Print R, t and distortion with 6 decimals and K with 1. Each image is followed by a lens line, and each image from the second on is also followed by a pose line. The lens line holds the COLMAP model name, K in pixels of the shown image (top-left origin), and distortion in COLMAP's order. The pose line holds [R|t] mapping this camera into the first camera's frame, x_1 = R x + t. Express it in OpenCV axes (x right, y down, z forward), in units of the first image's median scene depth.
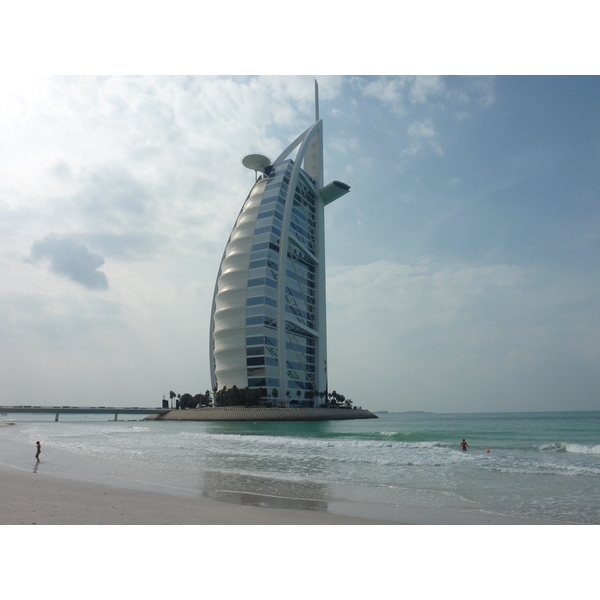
lens RADIAL K [[483.5, 0, 315.1], [0, 483.5, 300.2], [0, 0, 1]] dist [-0.012041, -0.010596]
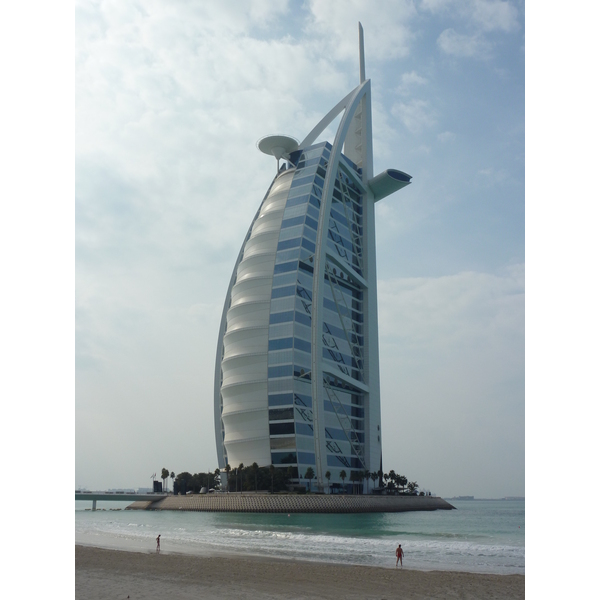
lens RADIAL K [[754.2, 0, 300.0], [0, 754.2, 300.0], [0, 0, 1]] dist [-0.023776, -0.029736]
pose [[0.997274, -0.009119, -0.073220, -0.011257], [0.007014, 0.999556, -0.028957, -0.027950], [0.073451, 0.028364, 0.996895, -0.104023]]
